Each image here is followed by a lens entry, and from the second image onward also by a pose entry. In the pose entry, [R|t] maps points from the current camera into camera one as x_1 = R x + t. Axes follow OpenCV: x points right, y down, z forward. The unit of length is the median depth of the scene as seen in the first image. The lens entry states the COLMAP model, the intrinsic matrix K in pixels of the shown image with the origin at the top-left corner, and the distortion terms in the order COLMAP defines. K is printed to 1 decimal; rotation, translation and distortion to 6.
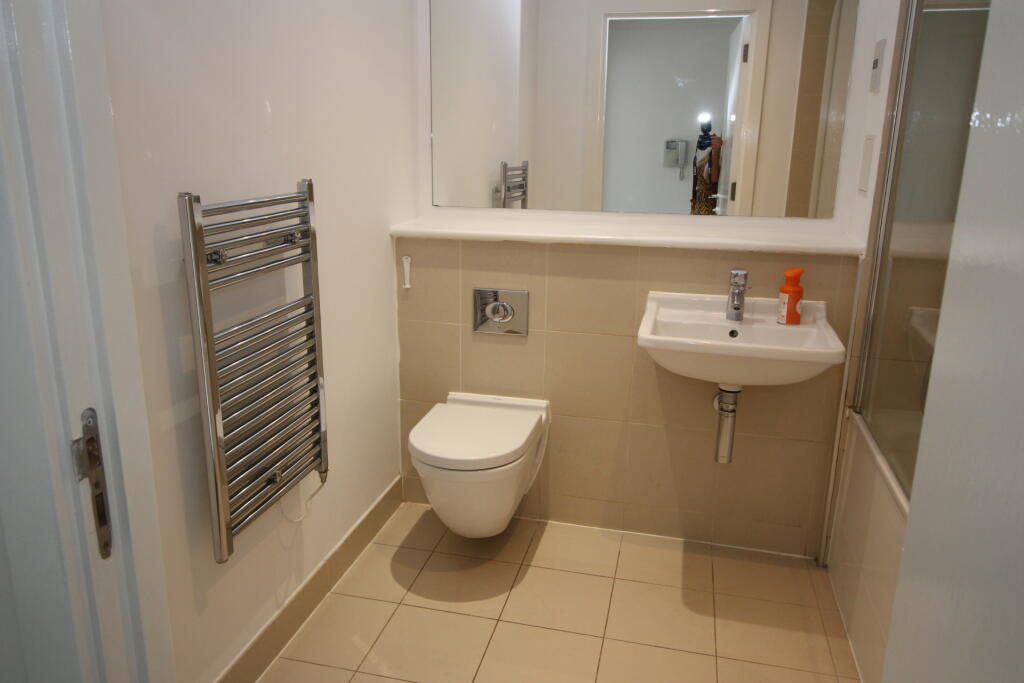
lens RADIAL K [[751.7, 0, 502.6], [0, 751.7, 343.5], [0, 0, 1]] dist [0.000813, 0.017014]
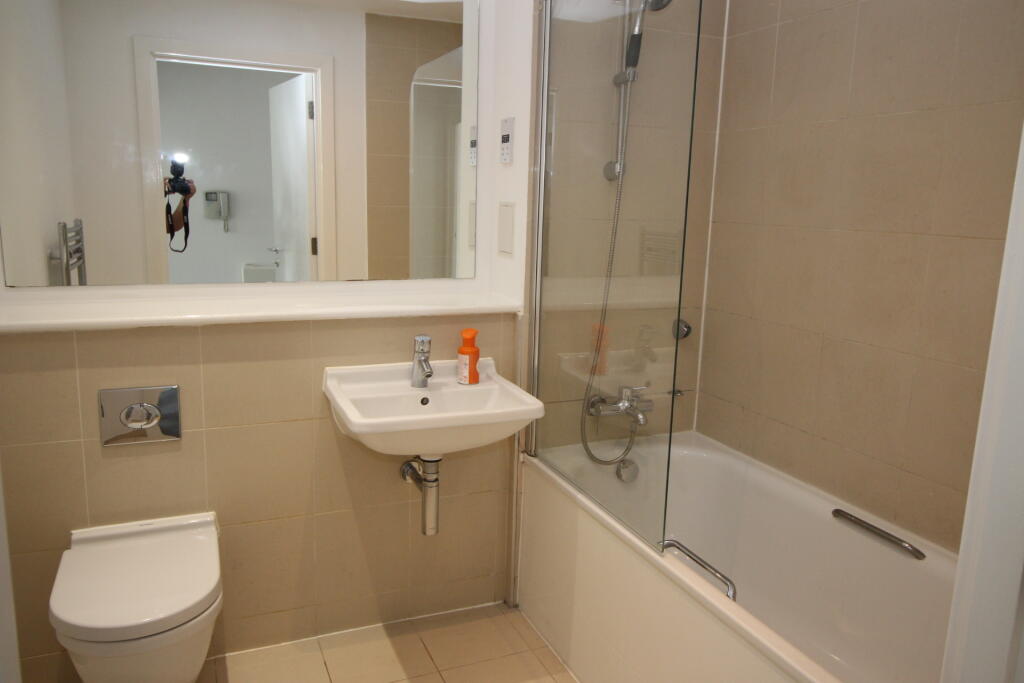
lens RADIAL K [[751.7, 0, 509.6], [0, 751.7, 342.7], [0, 0, 1]] dist [0.000813, 0.017014]
pose [[0.799778, -0.106059, 0.590852, -0.172214], [0.141174, 0.989894, -0.013406, -0.059119], [-0.583459, 0.094135, 0.806669, 0.136994]]
